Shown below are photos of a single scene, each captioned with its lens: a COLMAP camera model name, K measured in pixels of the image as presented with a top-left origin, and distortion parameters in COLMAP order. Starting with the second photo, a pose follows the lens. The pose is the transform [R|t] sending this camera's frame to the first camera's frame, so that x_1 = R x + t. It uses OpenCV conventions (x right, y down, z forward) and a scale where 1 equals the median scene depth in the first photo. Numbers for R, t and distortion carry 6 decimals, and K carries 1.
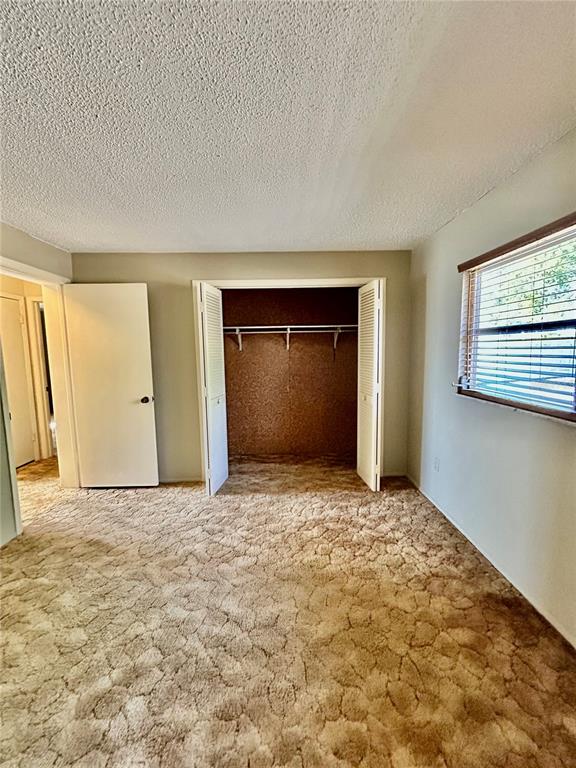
lens RADIAL K [[312.3, 0, 290.2], [0, 312.3, 383.2], [0, 0, 1]] dist [-0.003635, 0.002294]
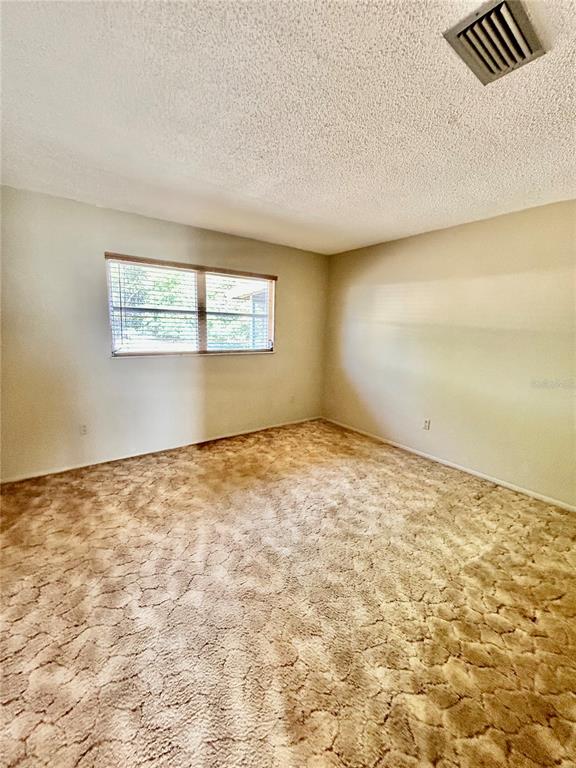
lens RADIAL K [[312.3, 0, 290.2], [0, 312.3, 383.2], [0, 0, 1]] dist [-0.003635, 0.002294]
pose [[-0.575191, -0.149279, 0.804283, -0.940452], [0.069707, 0.970687, 0.230016, -0.108512], [-0.815044, 0.188367, -0.547925, 1.177830]]
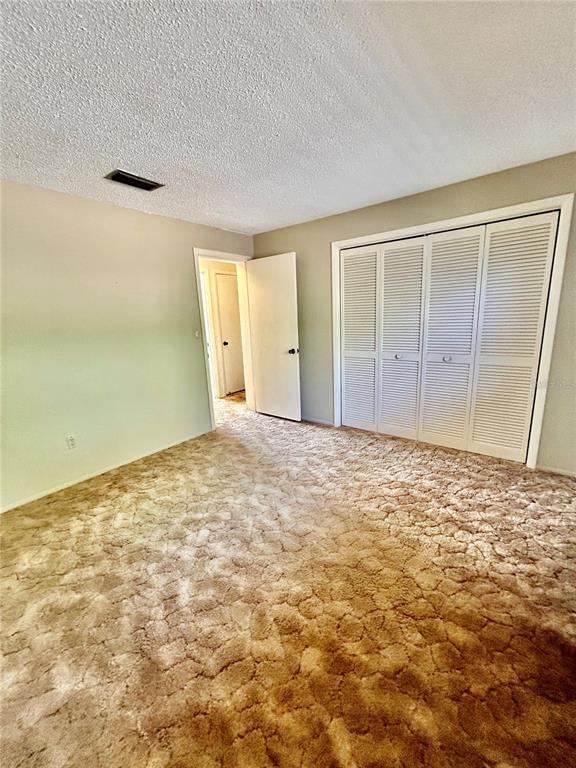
lens RADIAL K [[312.3, 0, 290.2], [0, 312.3, 383.2], [0, 0, 1]] dist [-0.003635, 0.002294]
pose [[0.769516, 0.123491, -0.626574, 0.428922], [-0.038077, 0.988253, 0.148010, -0.005148], [0.637491, -0.090038, 0.765178, 0.053739]]
